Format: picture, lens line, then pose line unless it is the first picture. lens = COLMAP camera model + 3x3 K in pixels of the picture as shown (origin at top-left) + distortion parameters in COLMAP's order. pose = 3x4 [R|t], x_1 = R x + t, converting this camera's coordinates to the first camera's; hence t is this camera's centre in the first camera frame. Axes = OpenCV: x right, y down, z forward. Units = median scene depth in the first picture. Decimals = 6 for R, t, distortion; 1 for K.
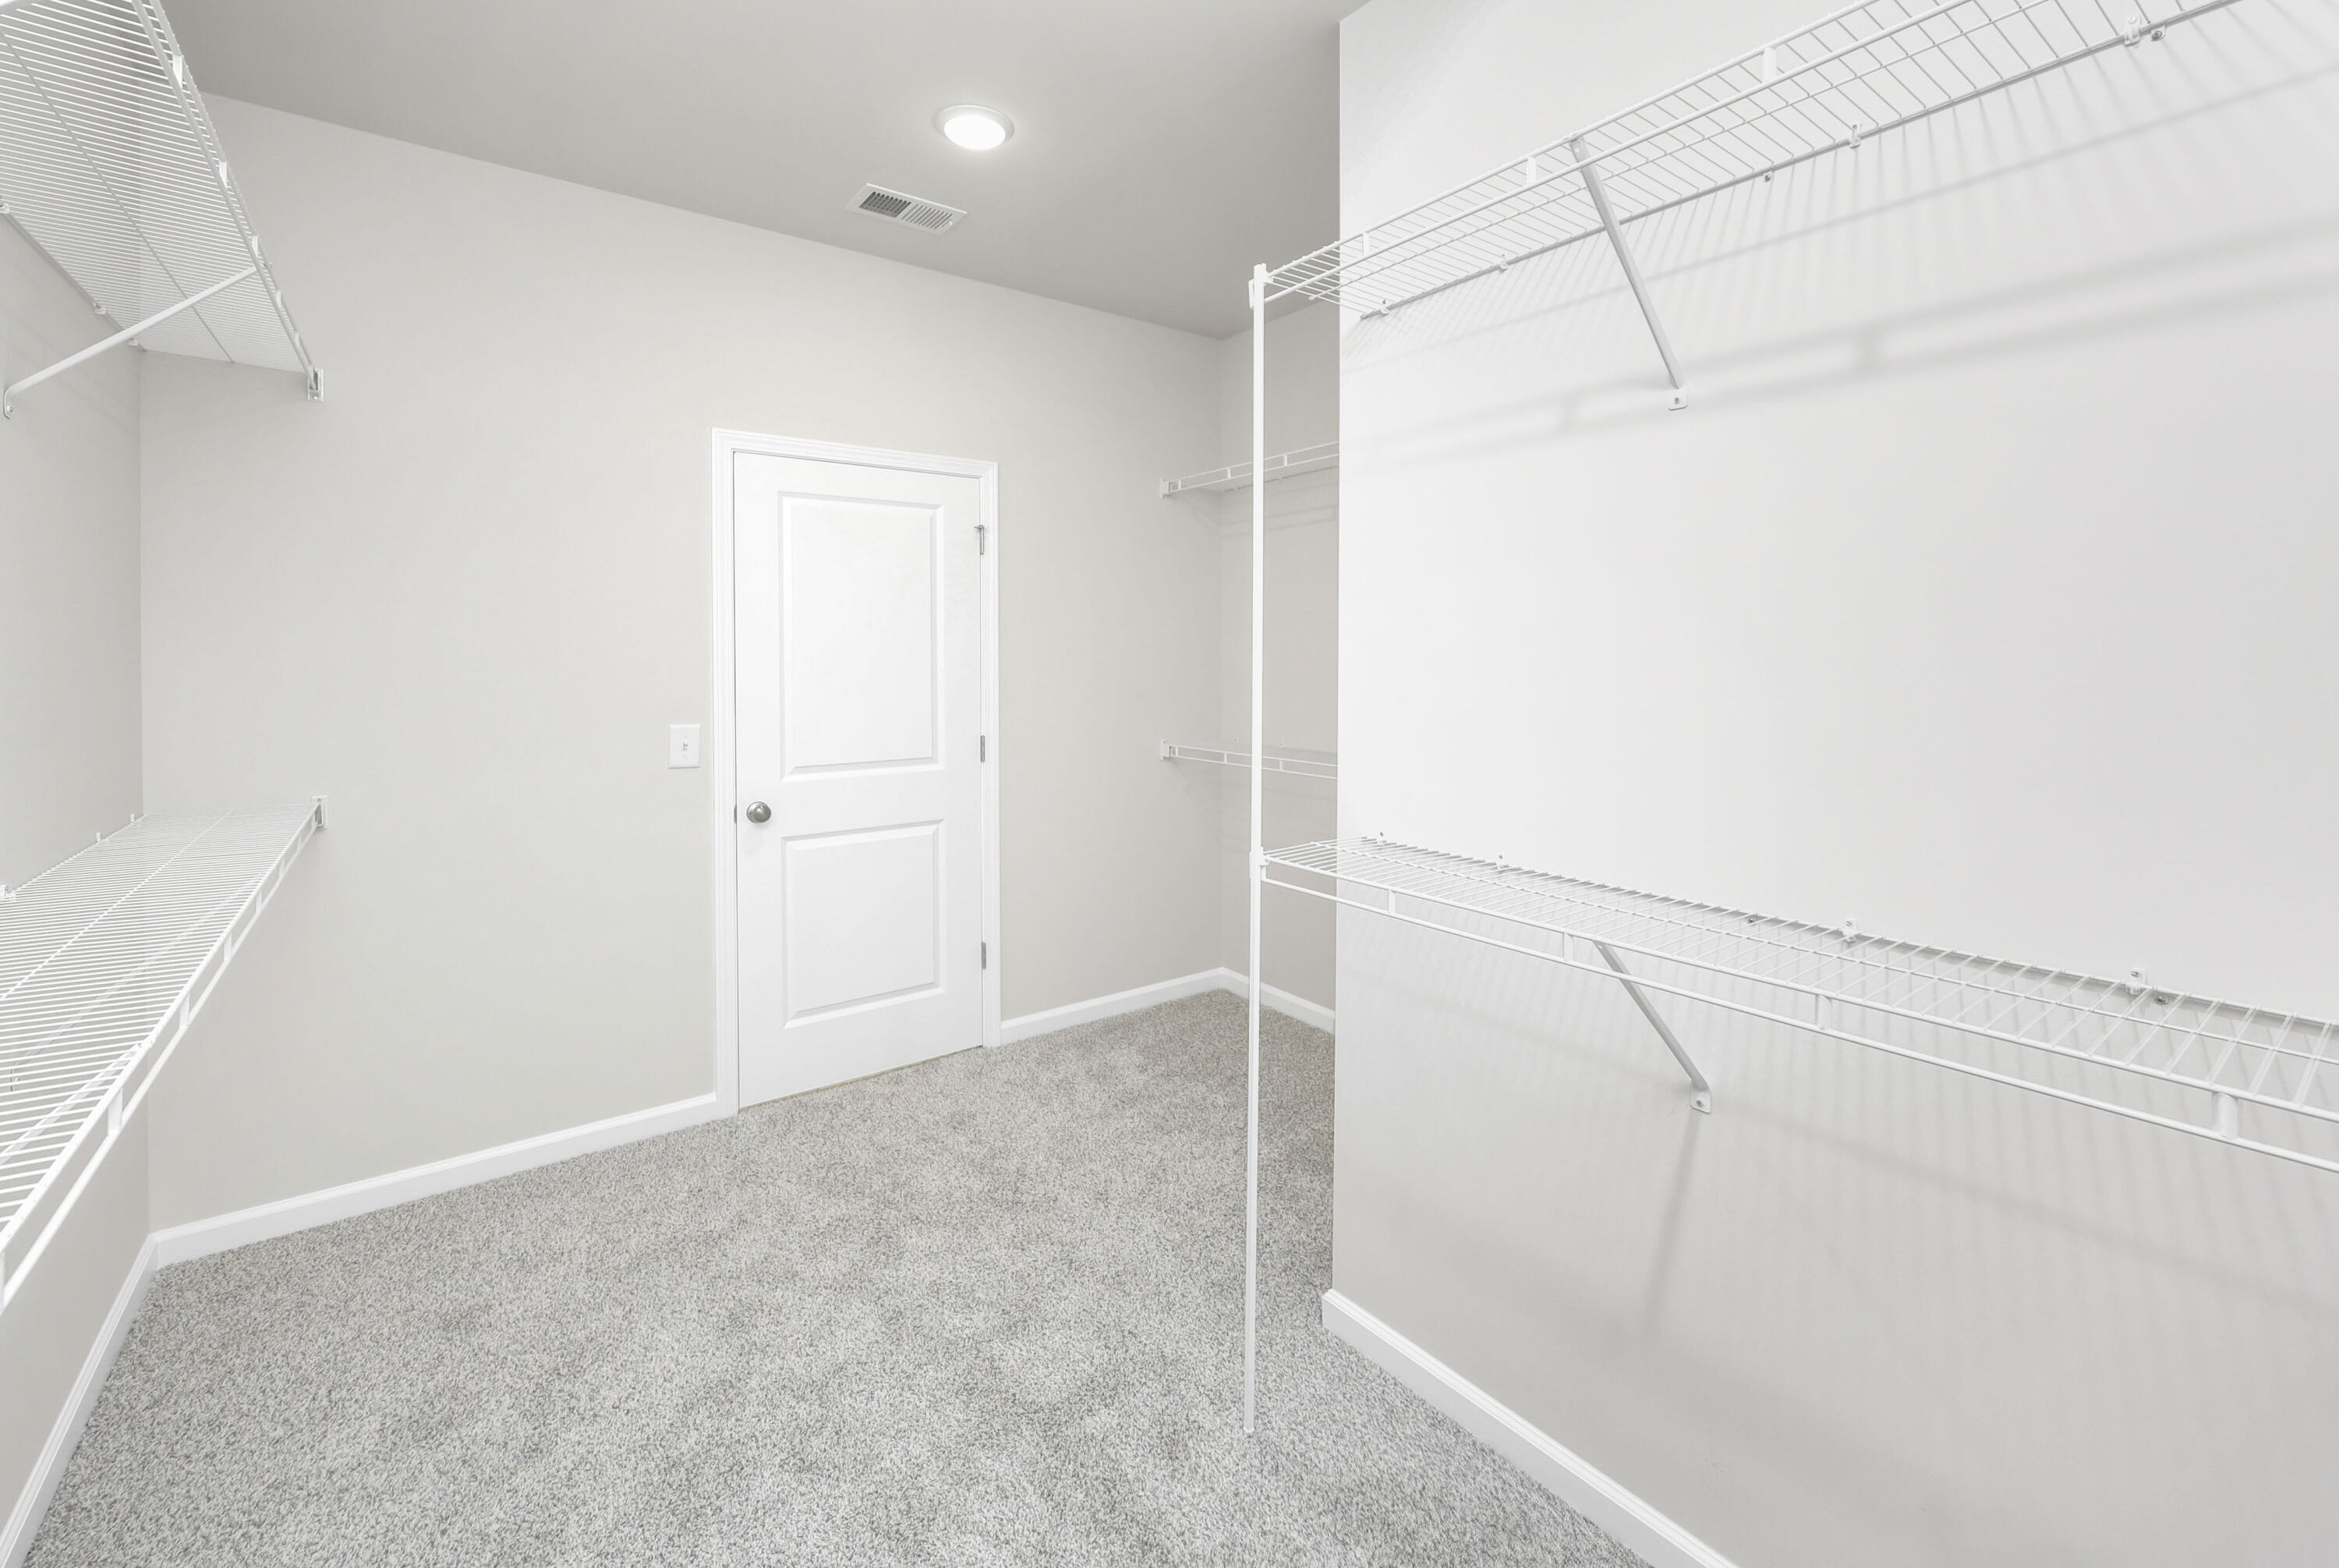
lens RADIAL K [[952.4, 0, 1121.8], [0, 952.4, 686.8], [0, 0, 1]] dist [0.000780, 0.000246]
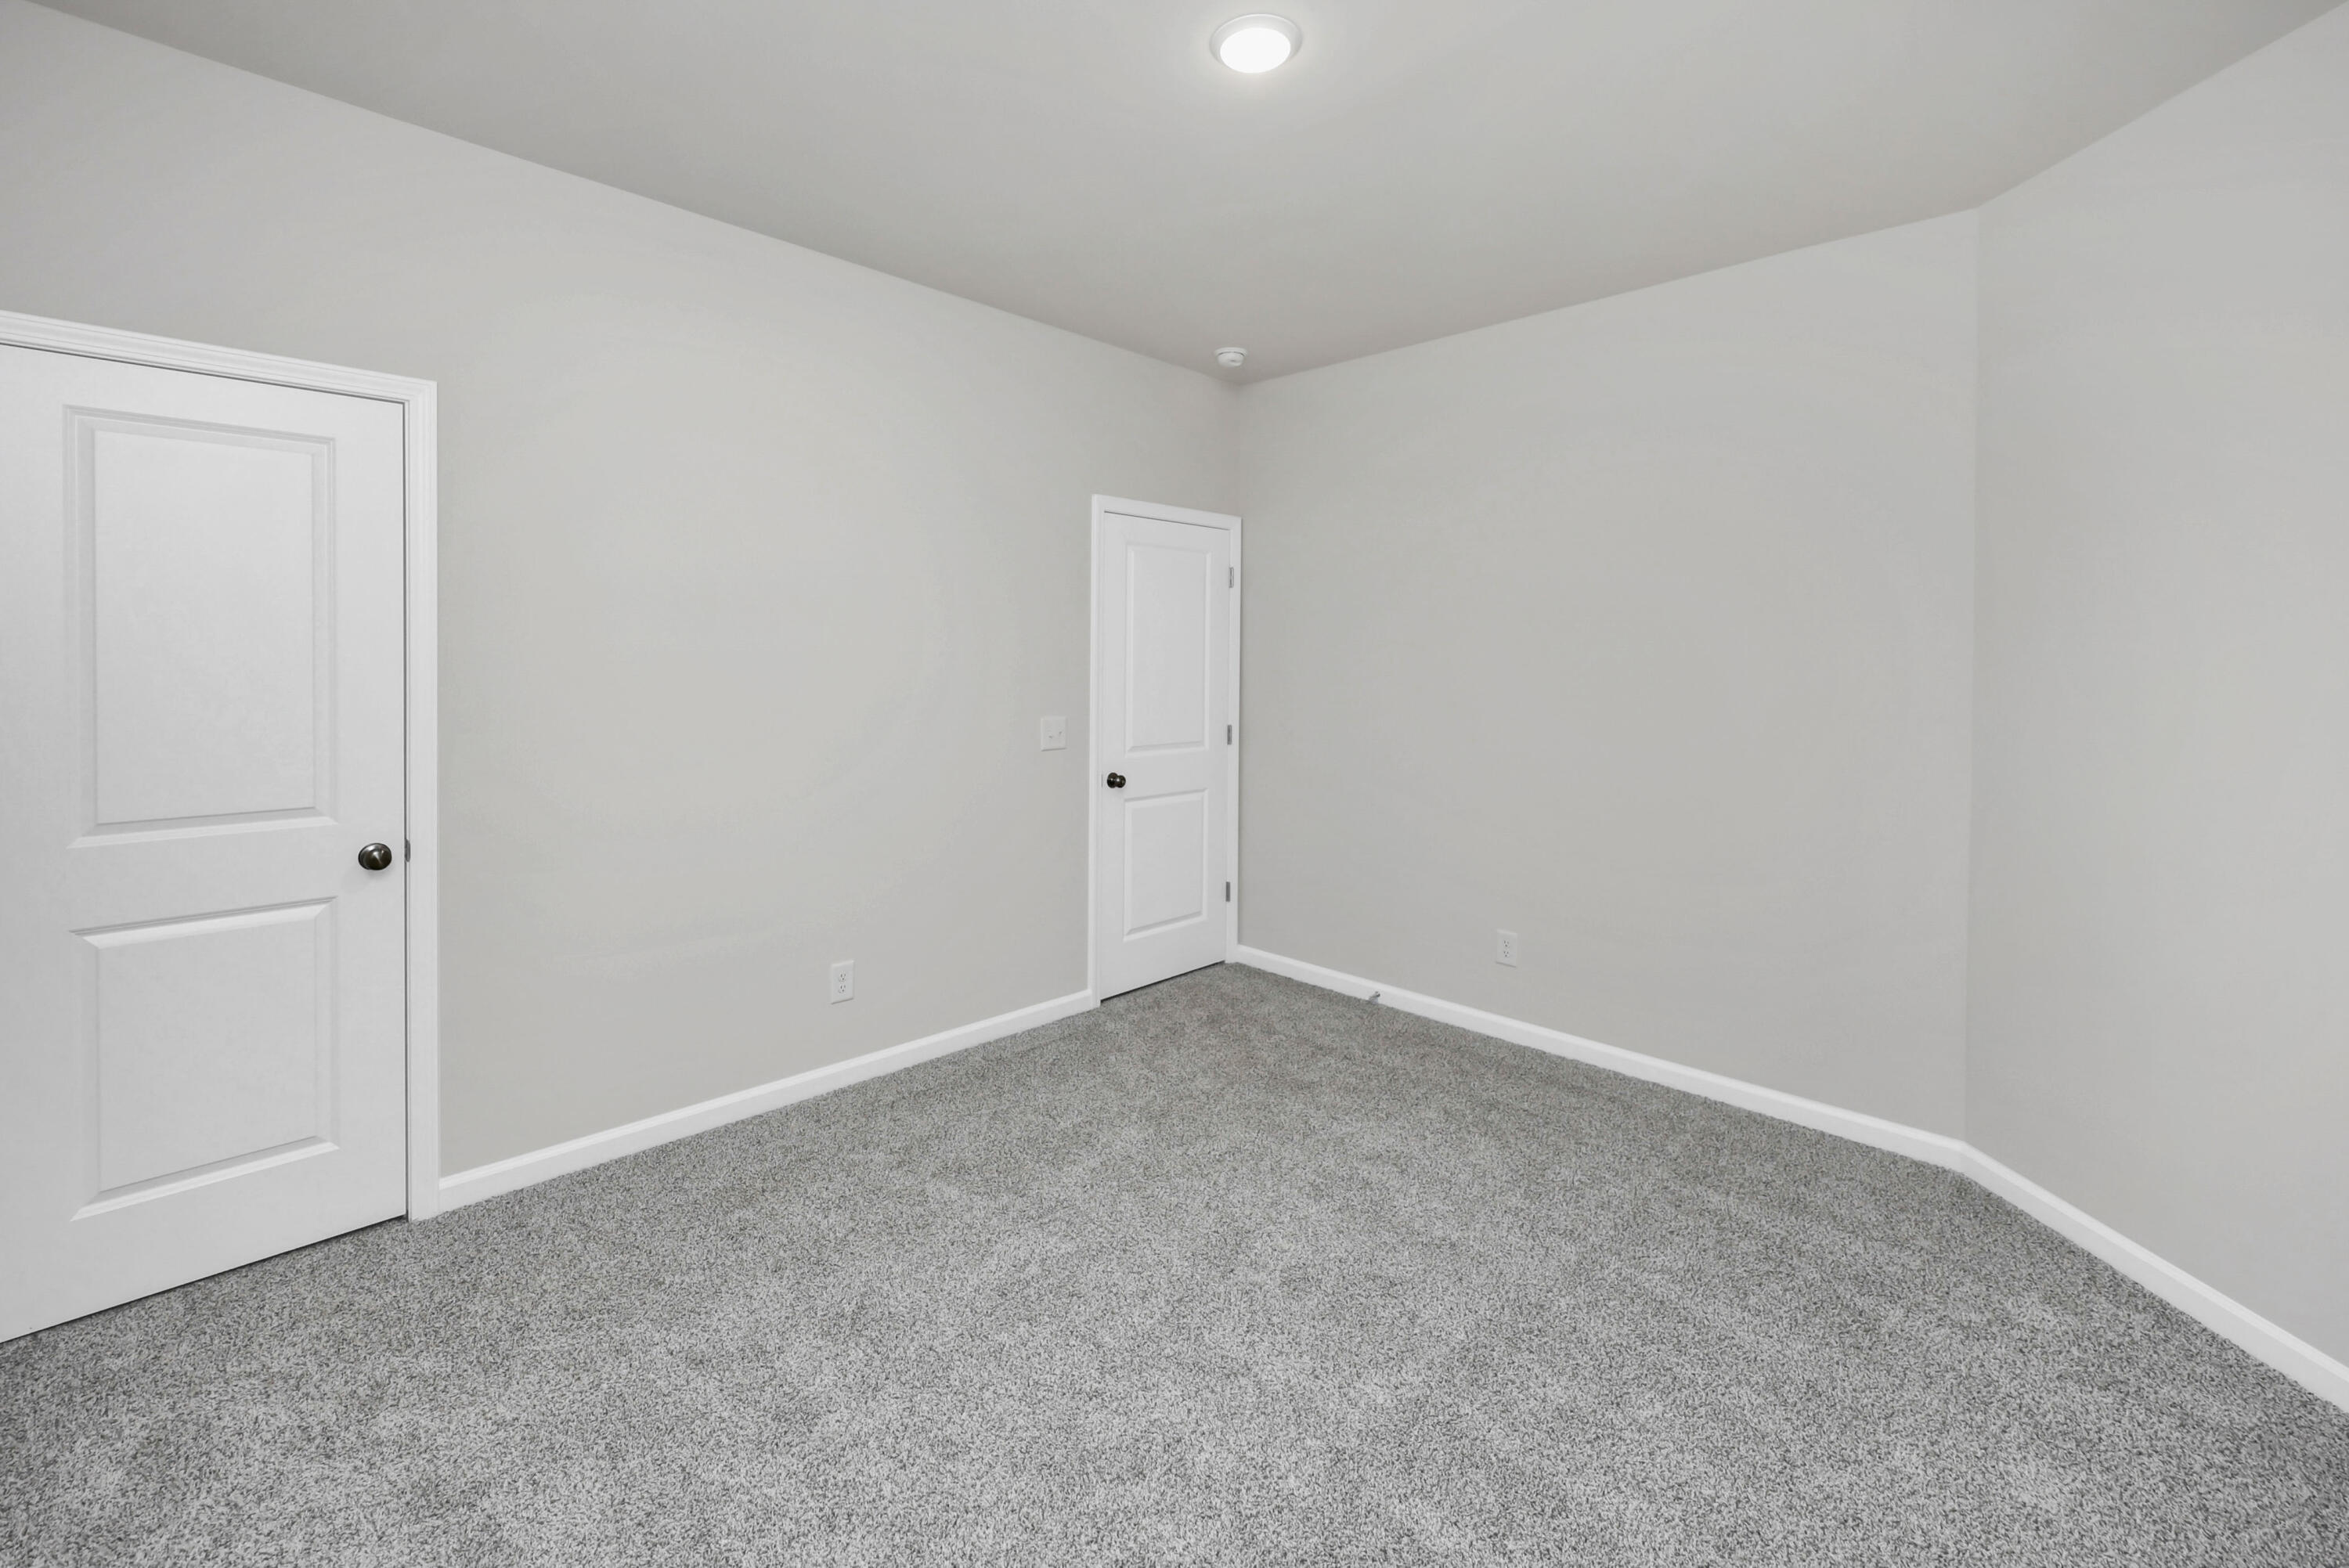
lens RADIAL K [[990.8, 0, 1165.6], [0, 990.8, 679.4], [0, 0, 1]] dist [-0.001061, -0.000133]
pose [[0.982415, 0.010488, 0.186415, -0.499697], [-0.007303, 0.999815, -0.017767, 0.013212], [-0.186566, 0.016094, 0.982311, -0.337094]]
